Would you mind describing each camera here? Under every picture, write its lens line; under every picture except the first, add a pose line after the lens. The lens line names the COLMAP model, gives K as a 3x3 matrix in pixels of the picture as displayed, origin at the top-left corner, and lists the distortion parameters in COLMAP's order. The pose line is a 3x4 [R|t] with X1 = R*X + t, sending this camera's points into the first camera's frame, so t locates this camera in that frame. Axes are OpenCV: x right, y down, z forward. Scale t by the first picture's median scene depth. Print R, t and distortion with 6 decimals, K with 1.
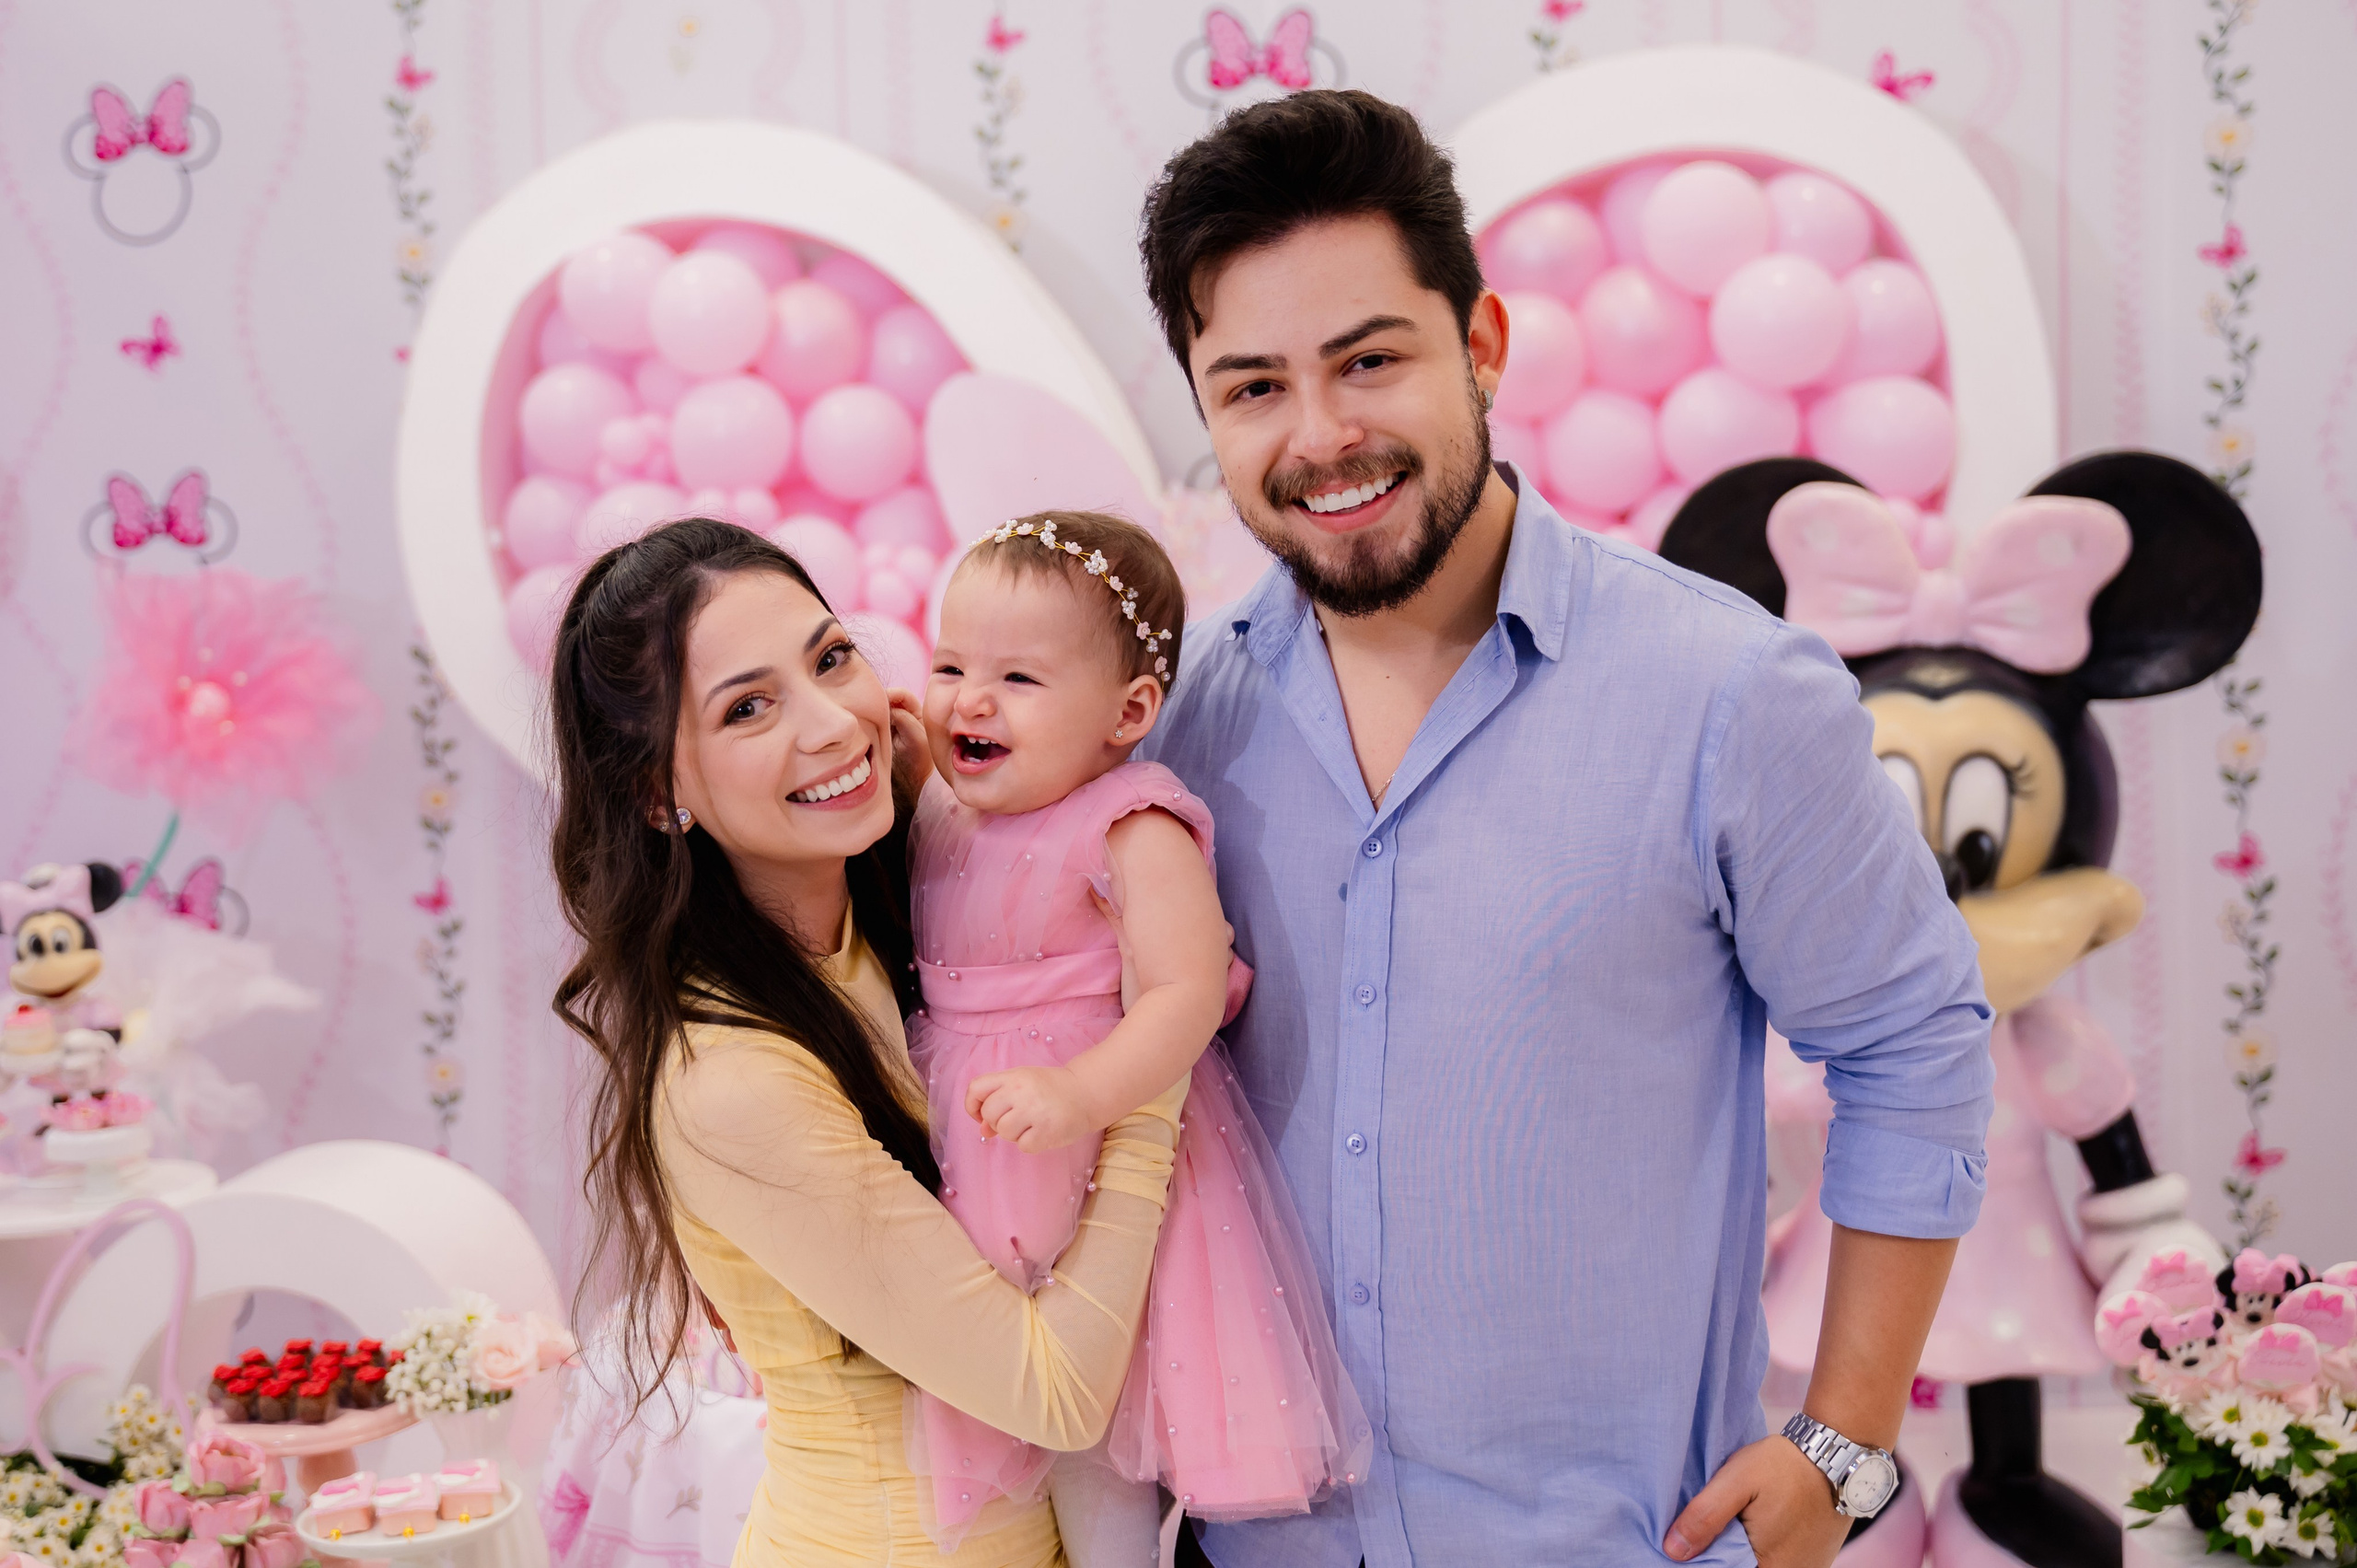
lens RADIAL K [[2906.7, 0, 1067.3], [0, 2906.7, 686.6], [0, 0, 1]] dist [0.015148, -0.036151]
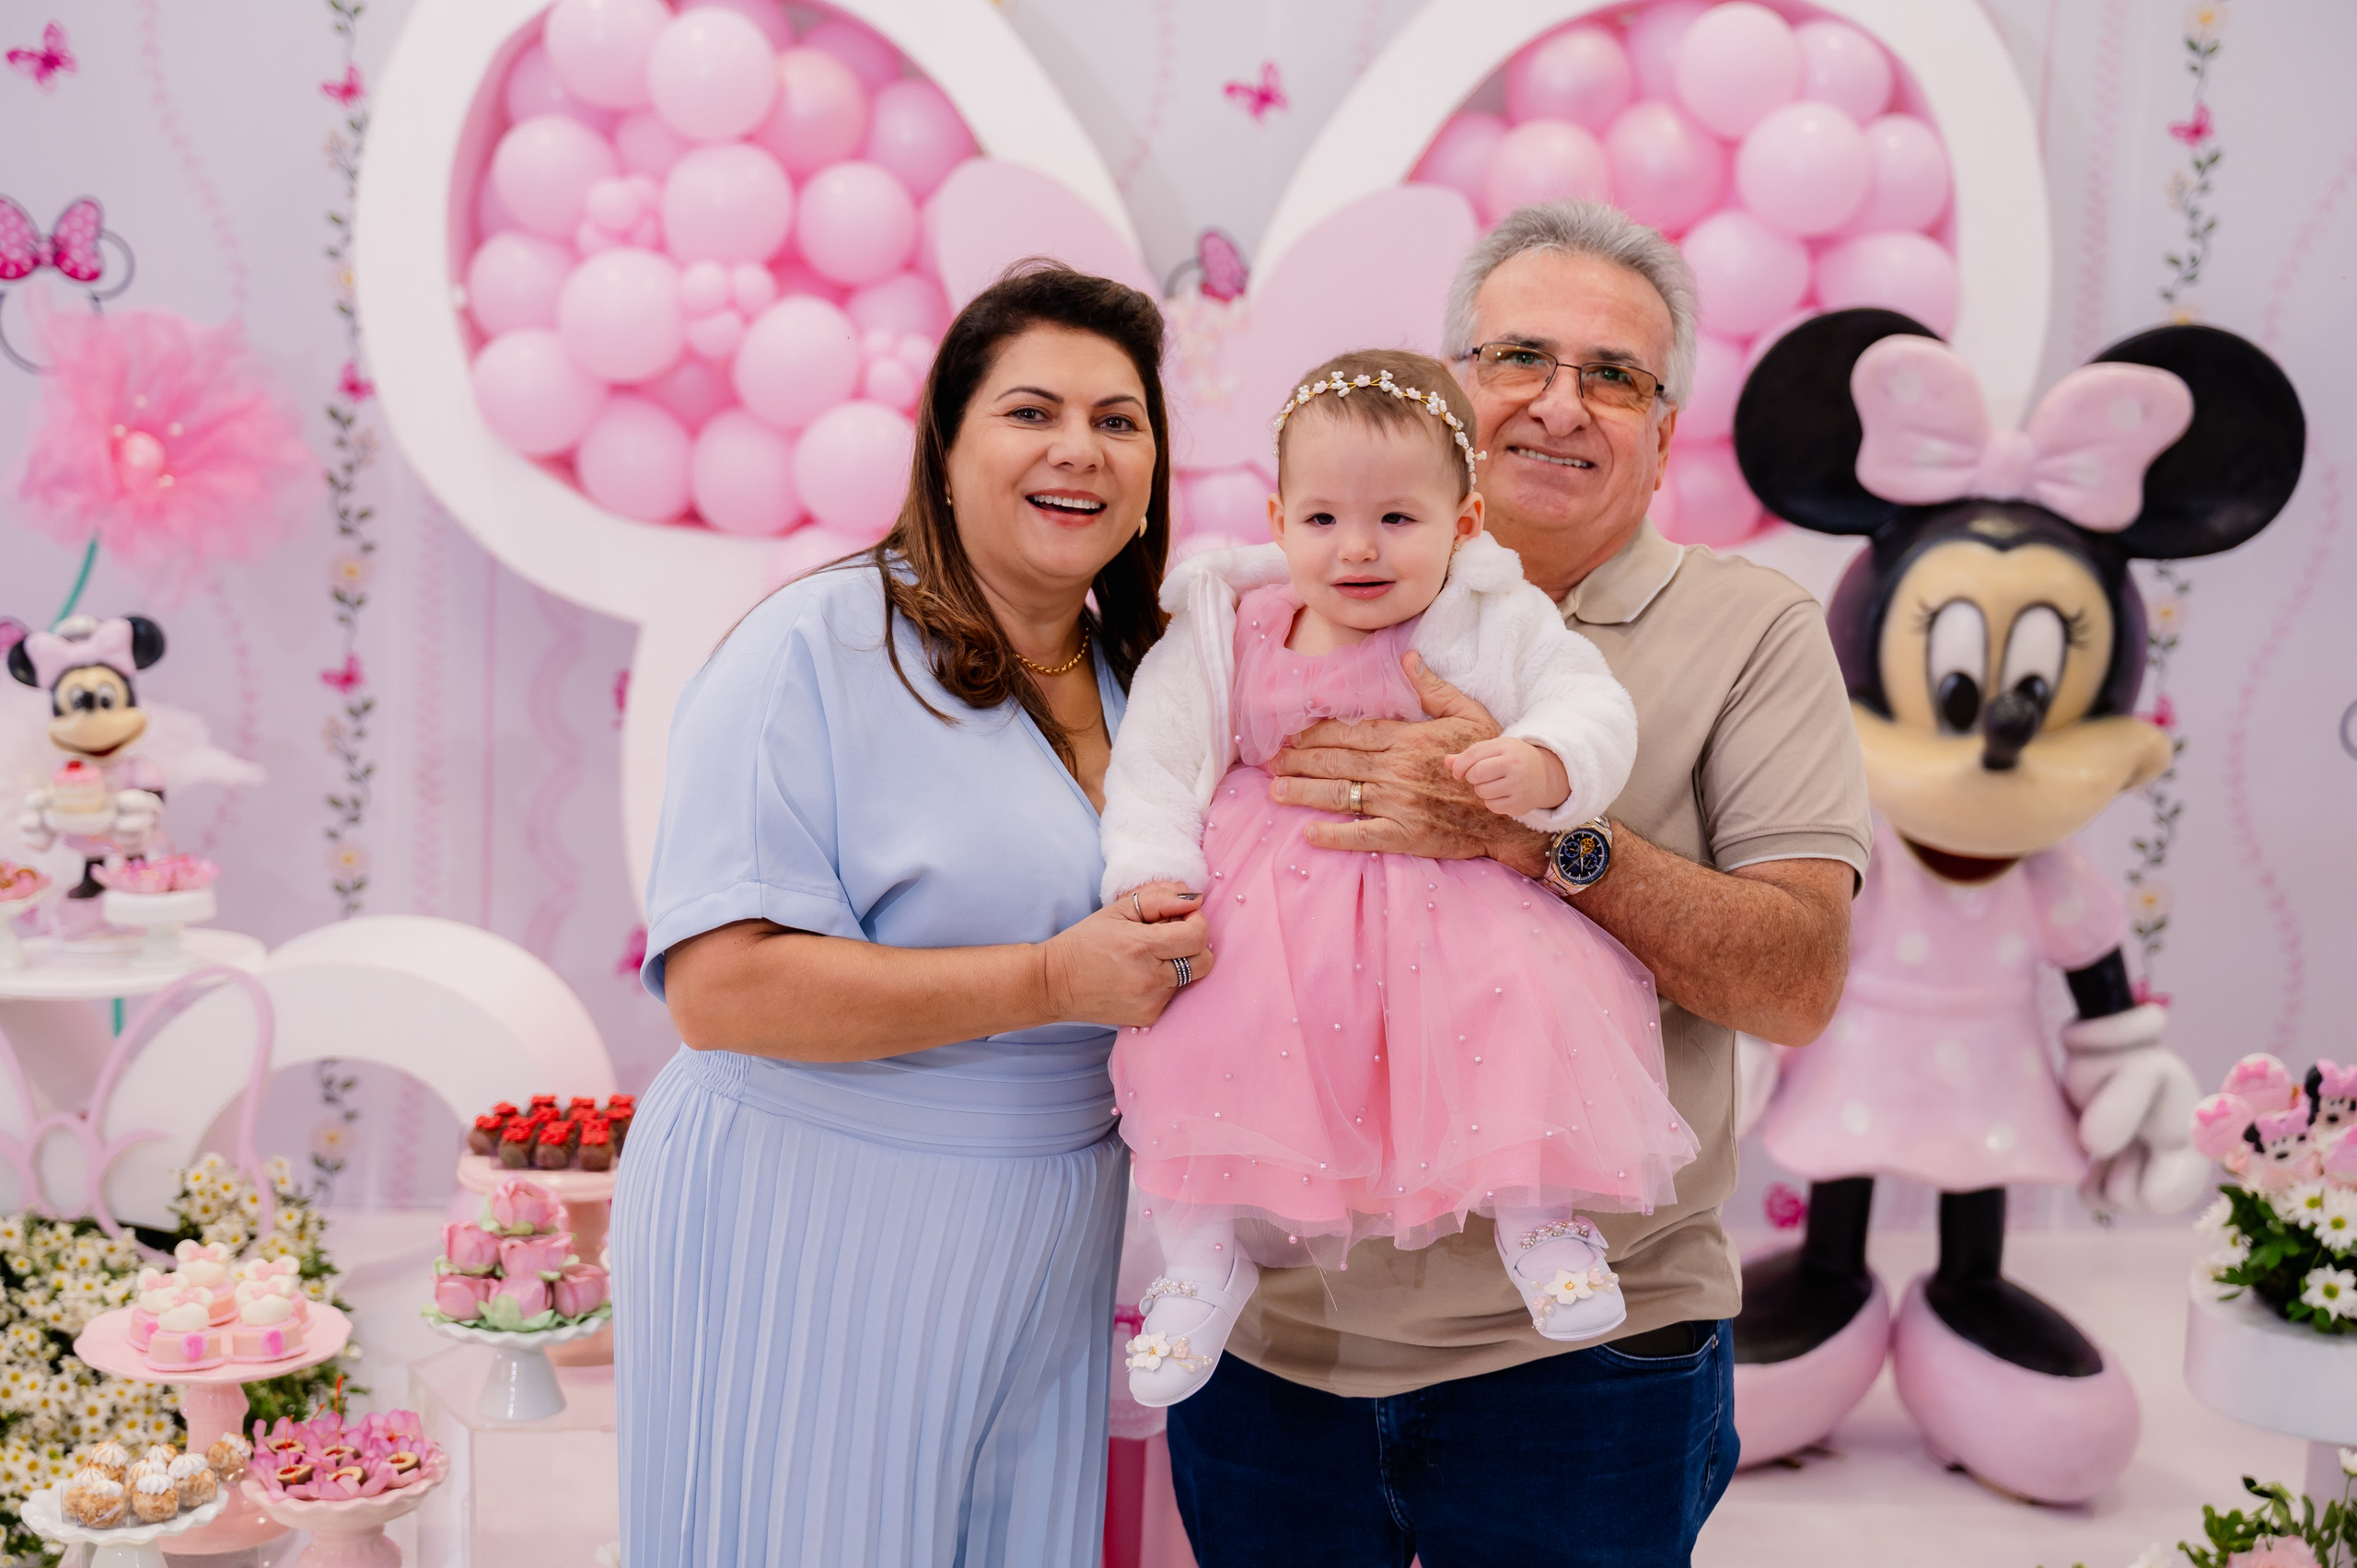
lens RADIAL K [[3159.8, 0, 1178.5], [0, 3159.8, 784.0], [0, 0, 1]] dist [0.013171, -0.032774]
pose [[0.984881, 0.041846, 0.168103, -0.145137], [-0.056743, 0.994780, 0.084815, 0.006561], [-0.163677, -0.093071, 0.982114, -0.066932]]
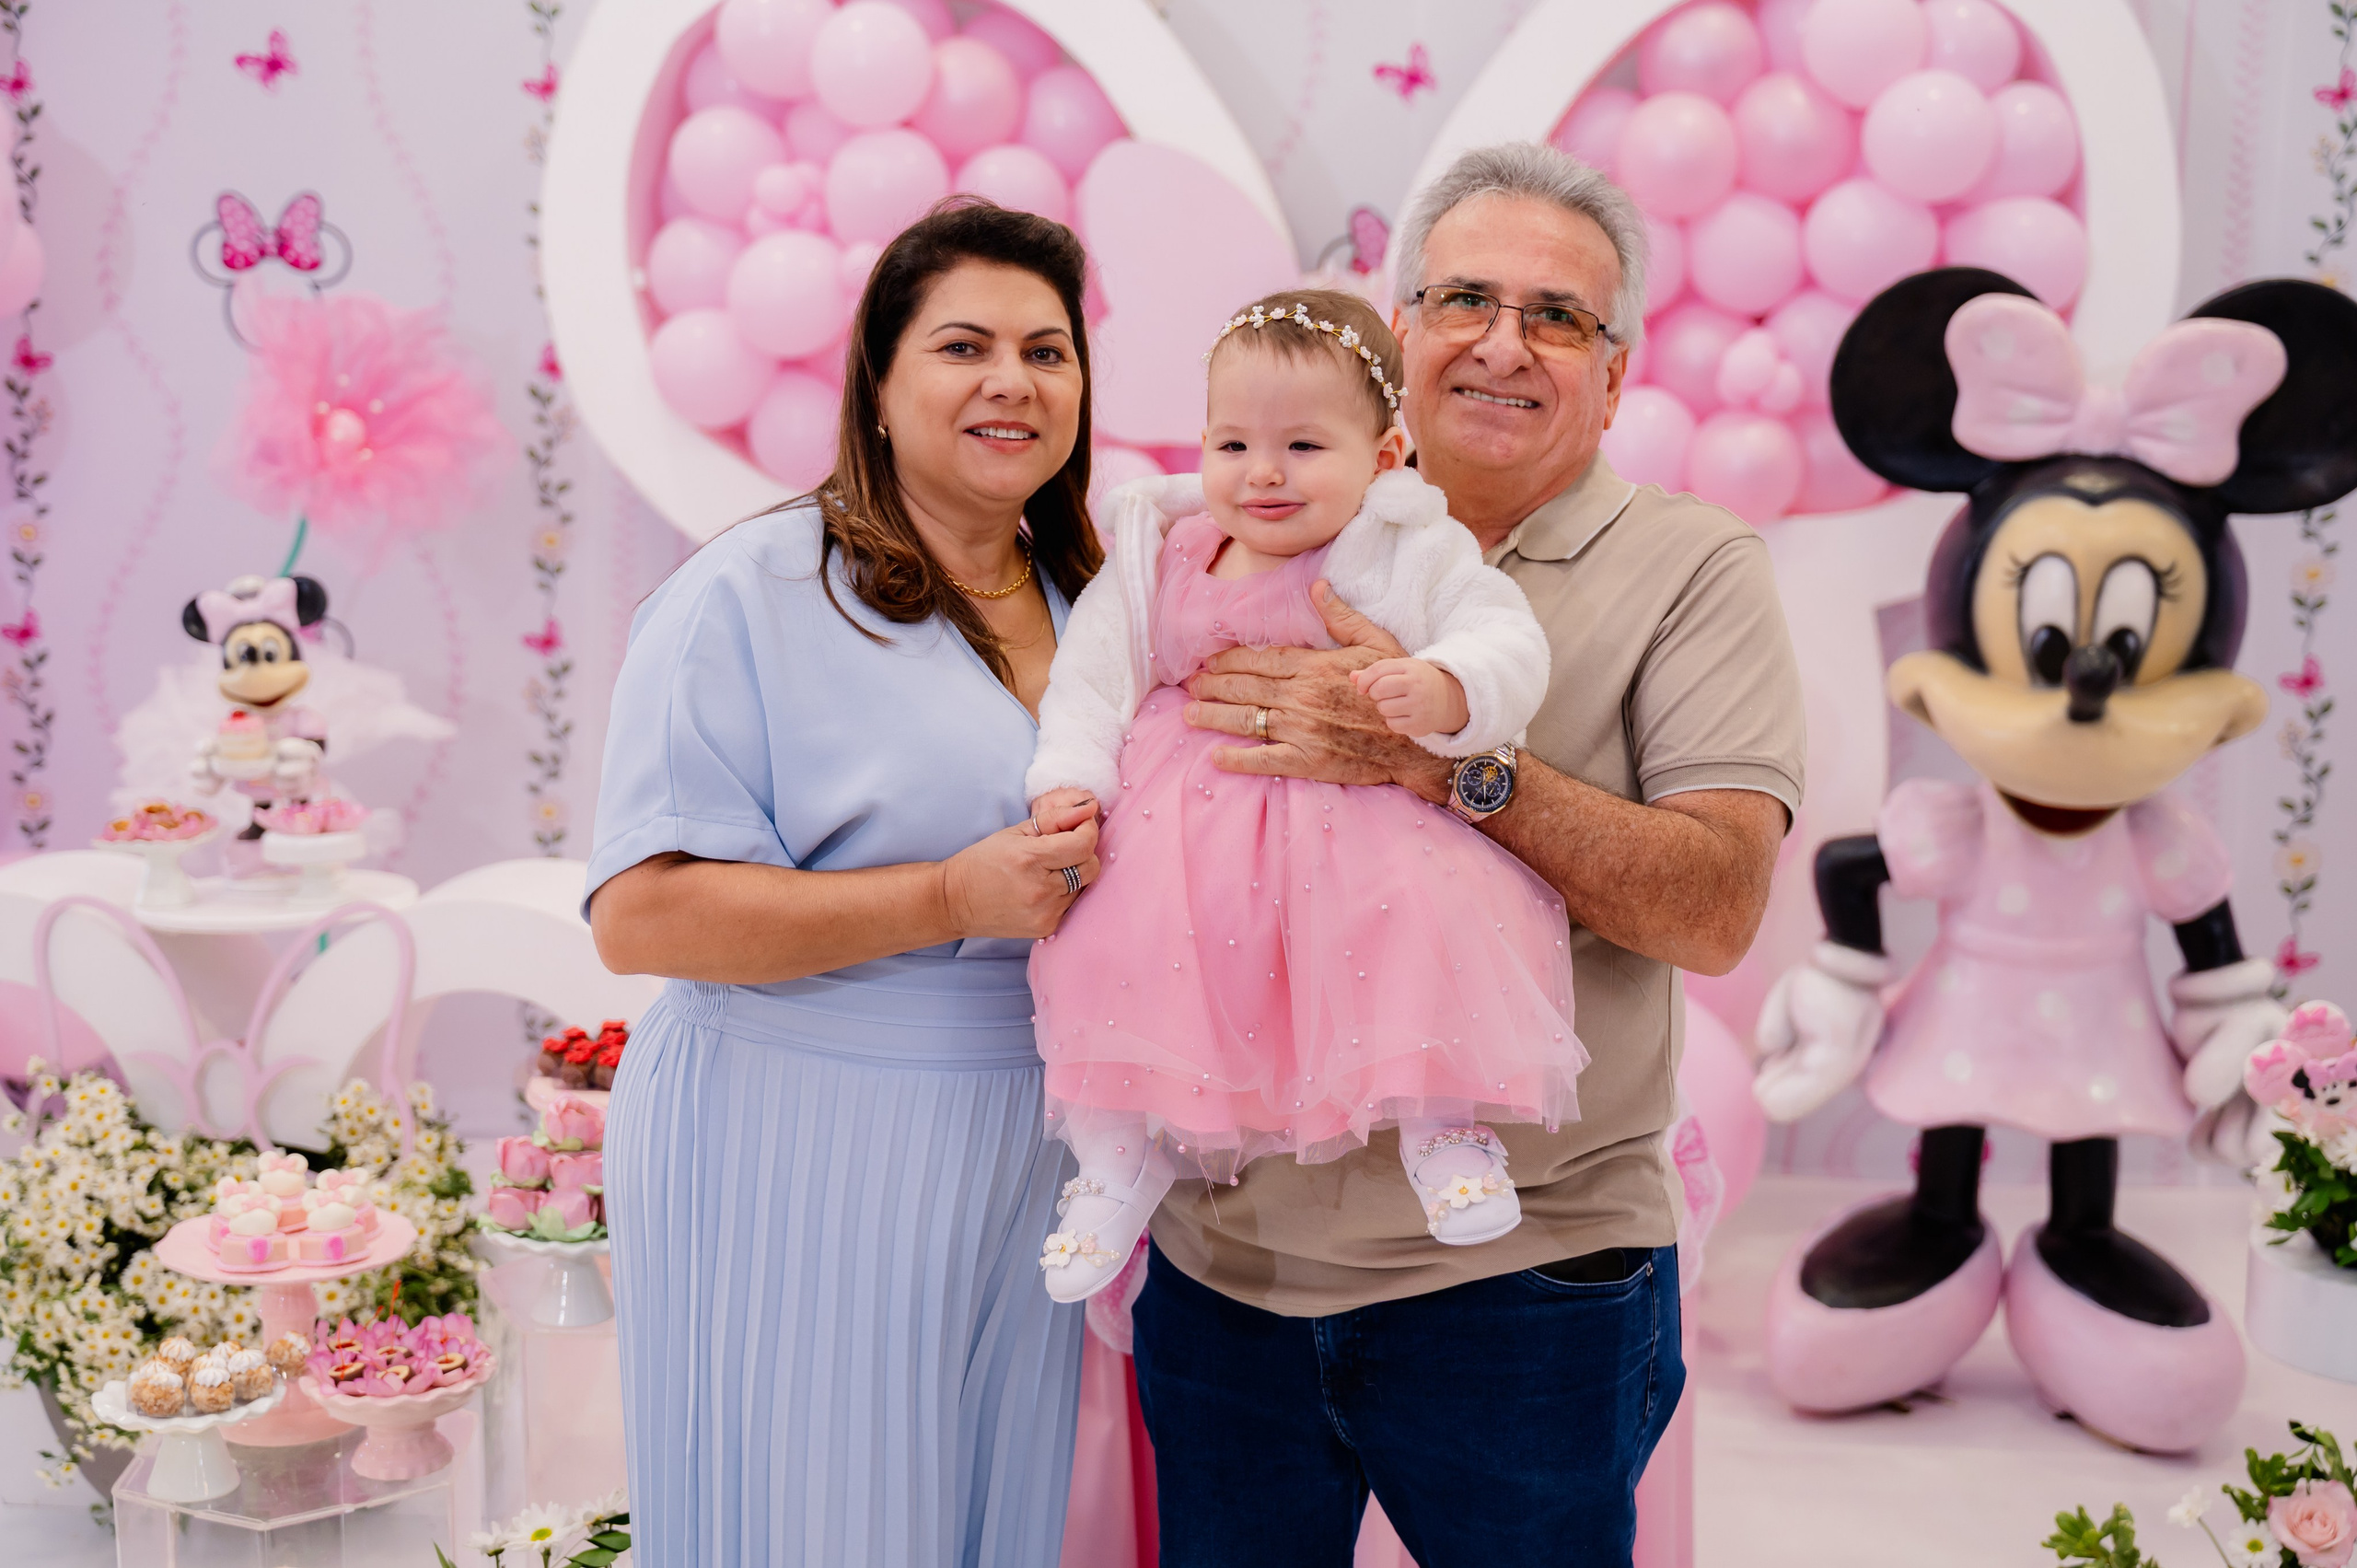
lens RADIAL K [[3024.7, 0, 1191.7], [0, 3024.7, 761.6], [0, 0, 1]] dist [0.007446, -0.012939]
pose [[0.996073, 0.044152, 0.076738, -0.087488], [-0.050974, 0.994696, 0.089339, 0.012352], [-0.072386, -0.092900, 0.993041, -0.066856]]
